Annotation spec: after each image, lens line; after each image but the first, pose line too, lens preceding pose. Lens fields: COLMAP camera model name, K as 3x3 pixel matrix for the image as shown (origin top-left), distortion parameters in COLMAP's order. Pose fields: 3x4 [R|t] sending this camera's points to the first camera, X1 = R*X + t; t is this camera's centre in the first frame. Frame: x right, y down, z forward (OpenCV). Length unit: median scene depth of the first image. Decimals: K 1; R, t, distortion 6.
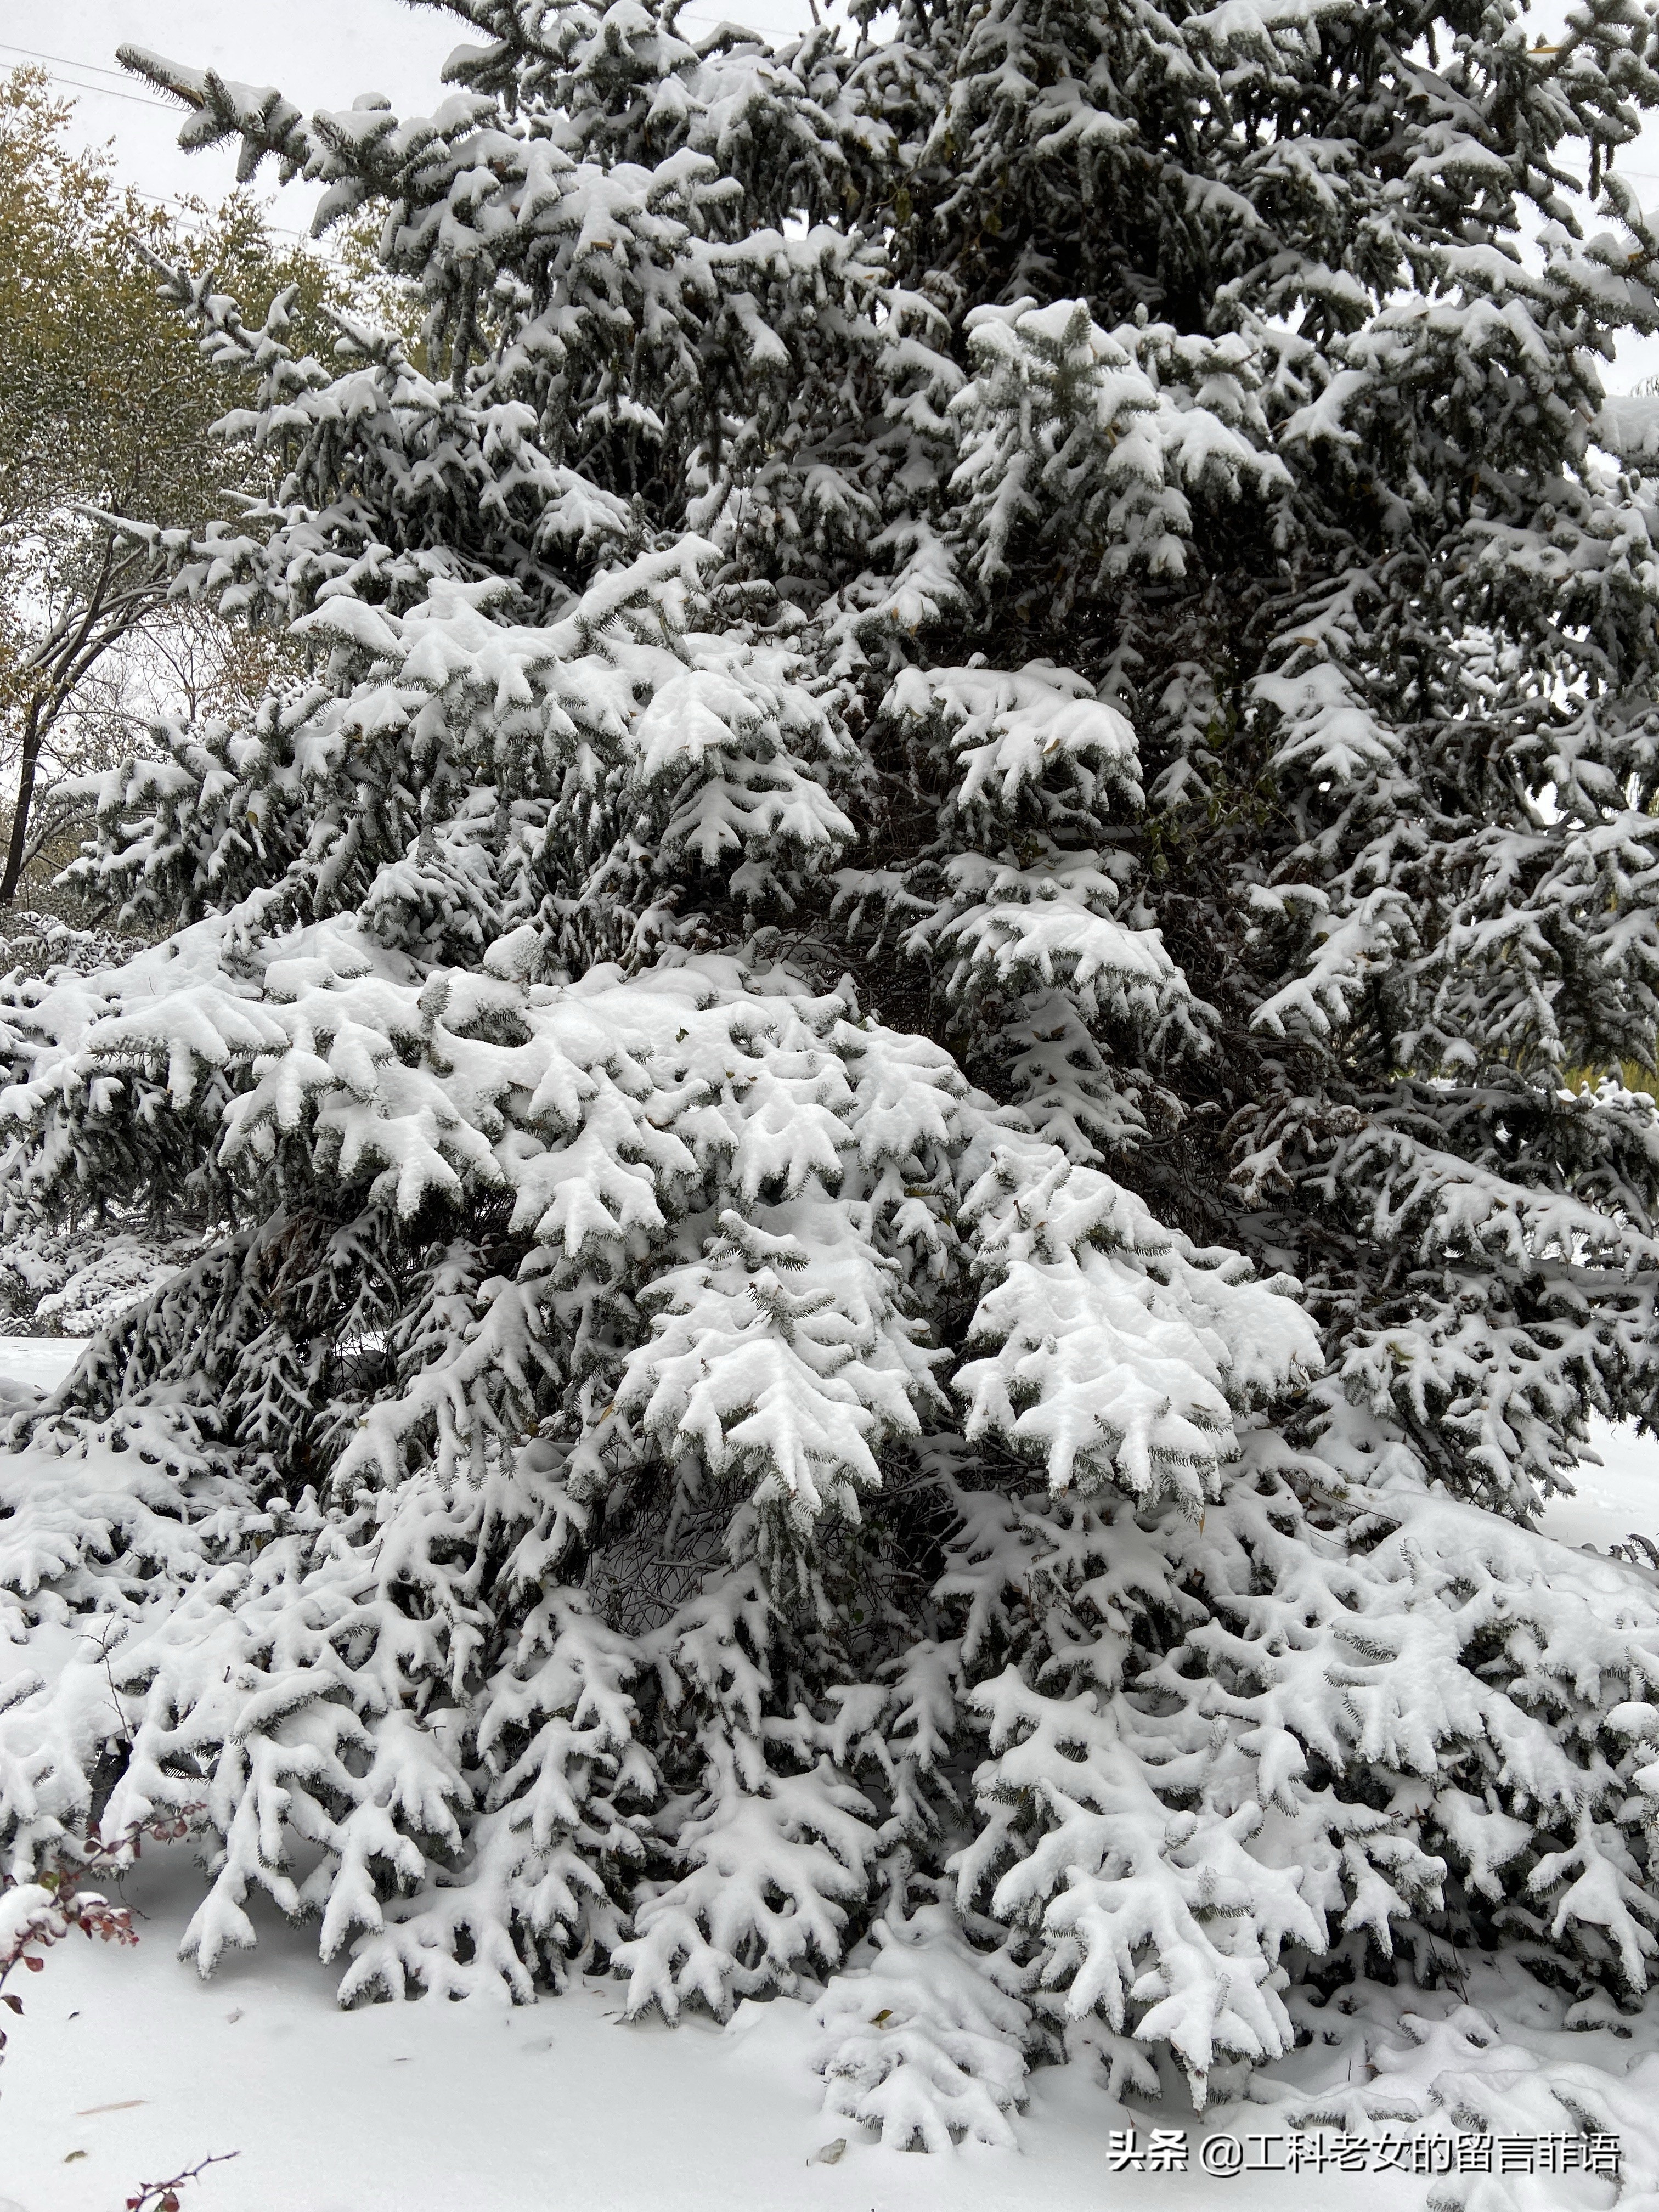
lens RADIAL K [[1646.3, 0, 829.0], [0, 1646.3, 1134.0], [0, 0, 1]] dist [0.097714, -0.118896]
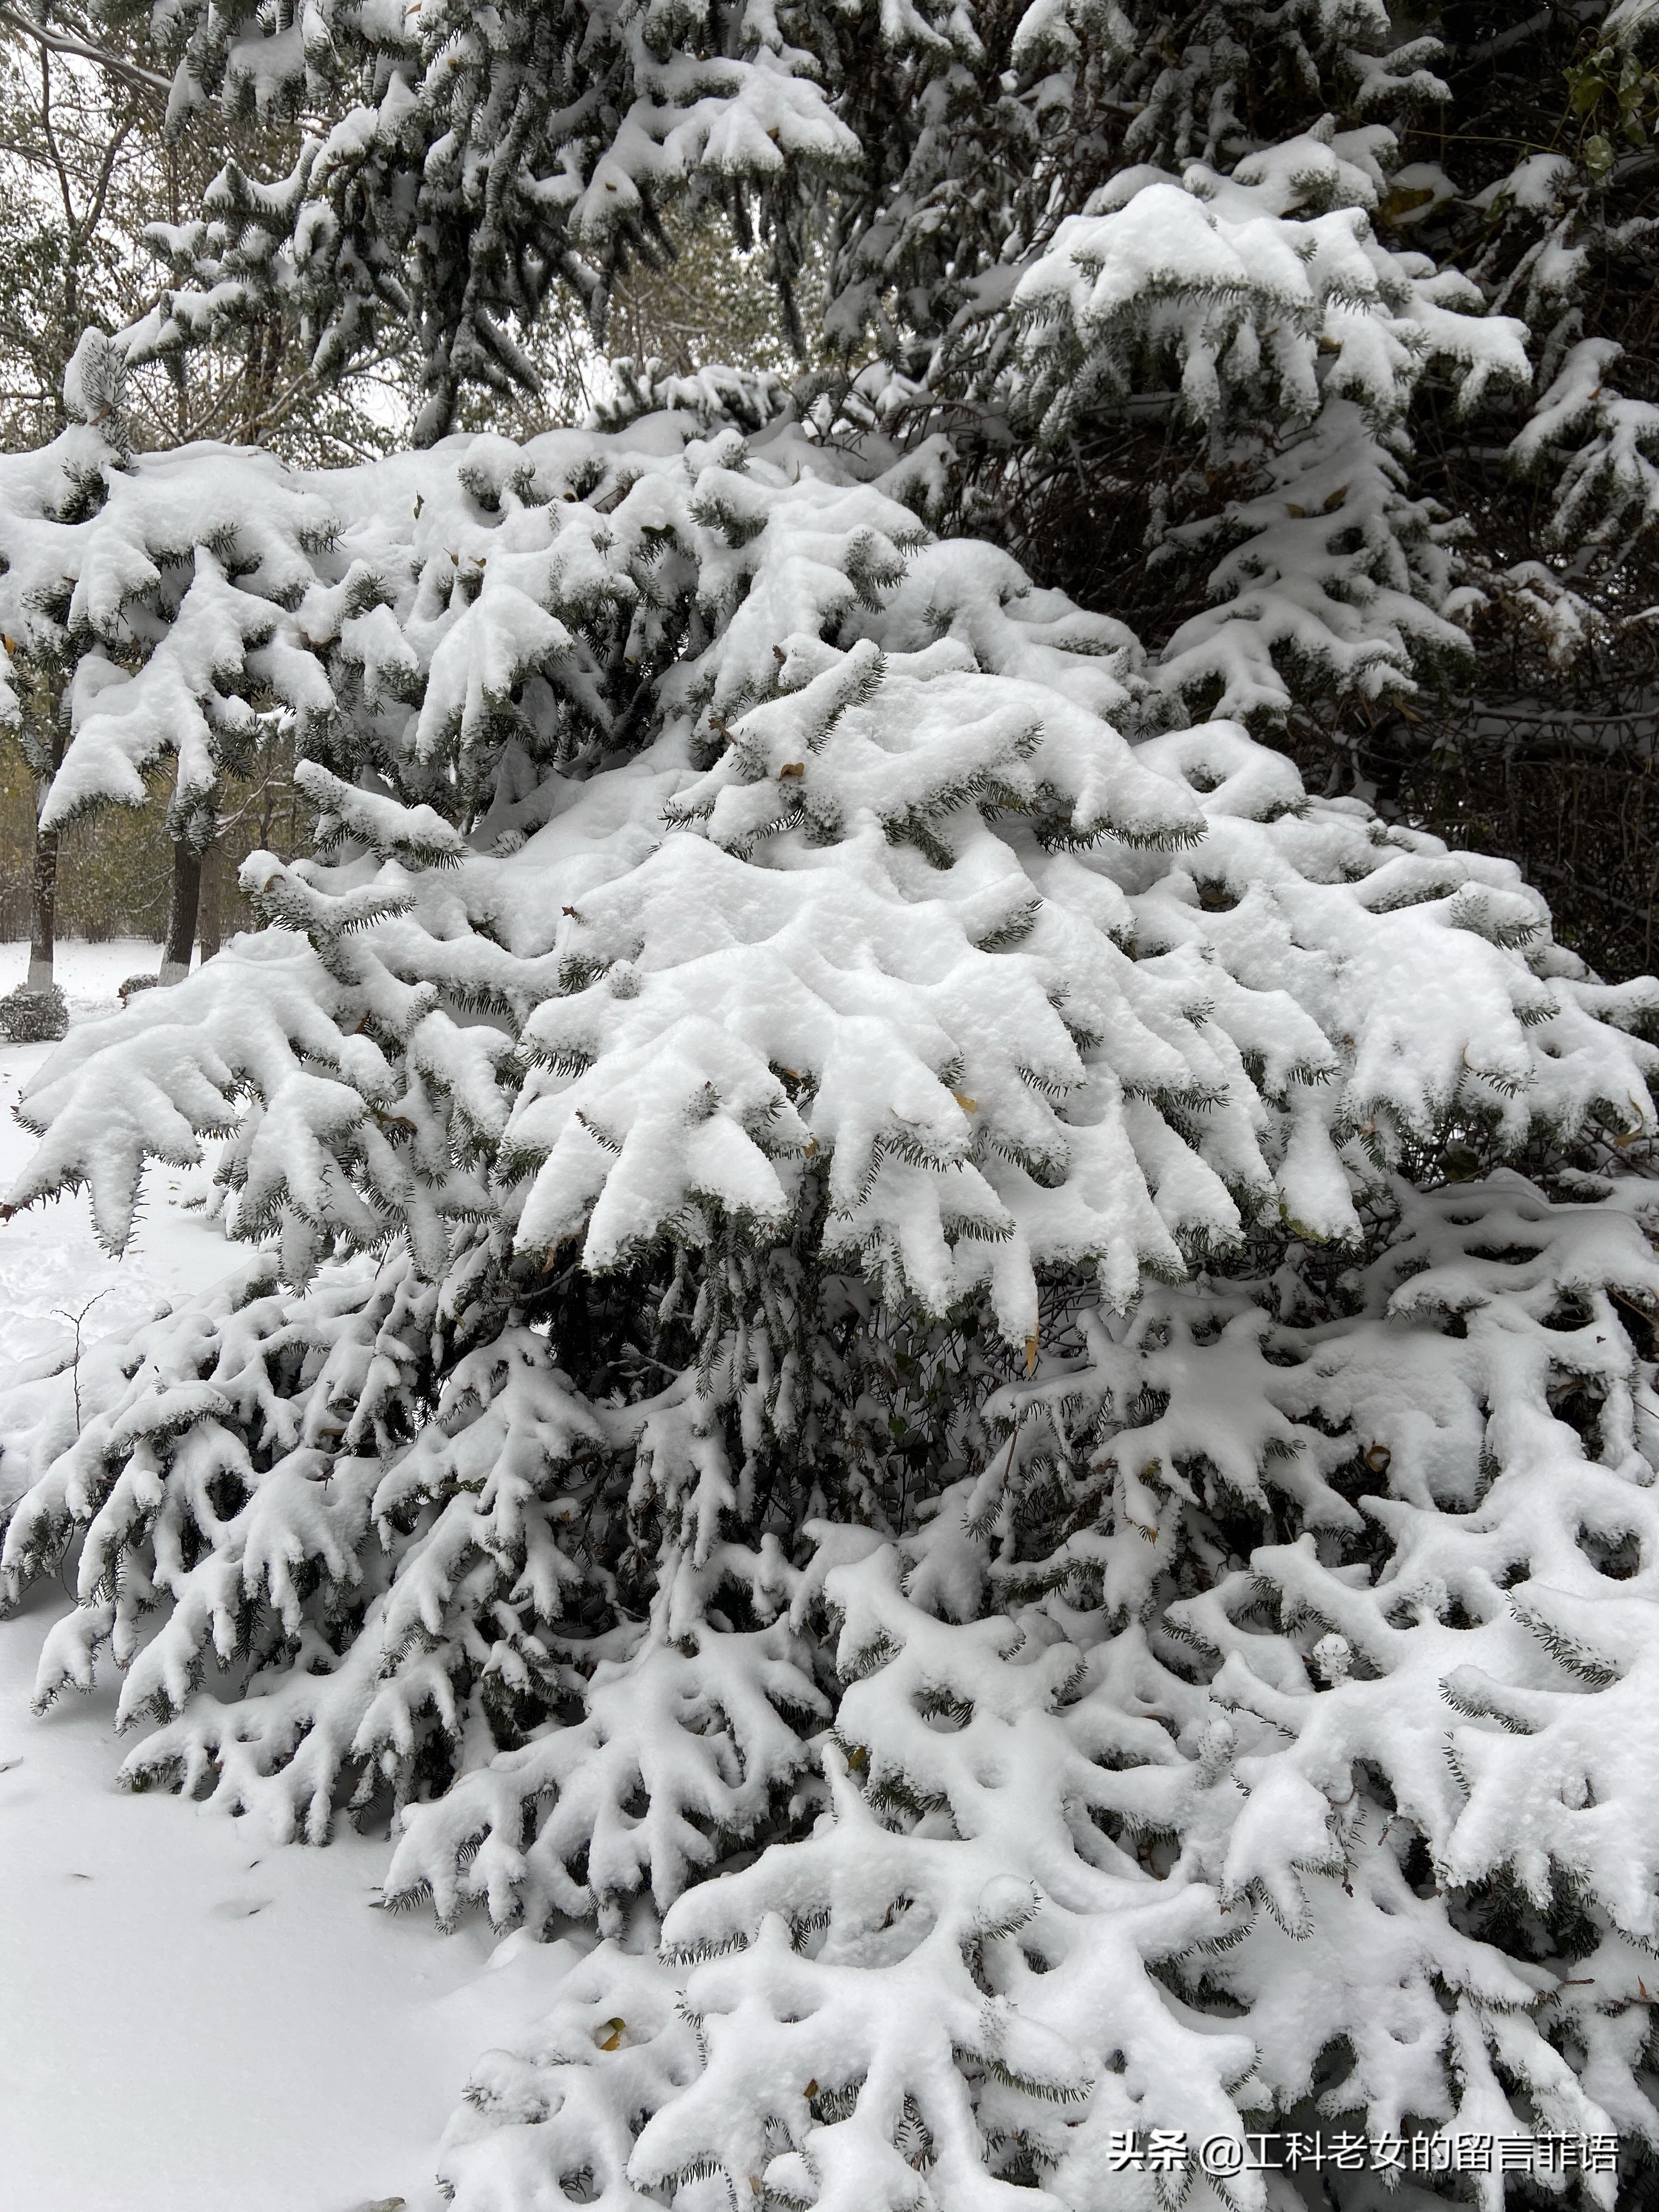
lens RADIAL K [[1646.3, 0, 829.0], [0, 1646.3, 1134.0], [0, 0, 1]] dist [0.097714, -0.118896]
pose [[0.850818, 0.064718, -0.521460, 0.368210], [0.016001, 0.988735, 0.148817, 0.079621], [0.525217, -0.134960, 0.840198, 0.478555]]
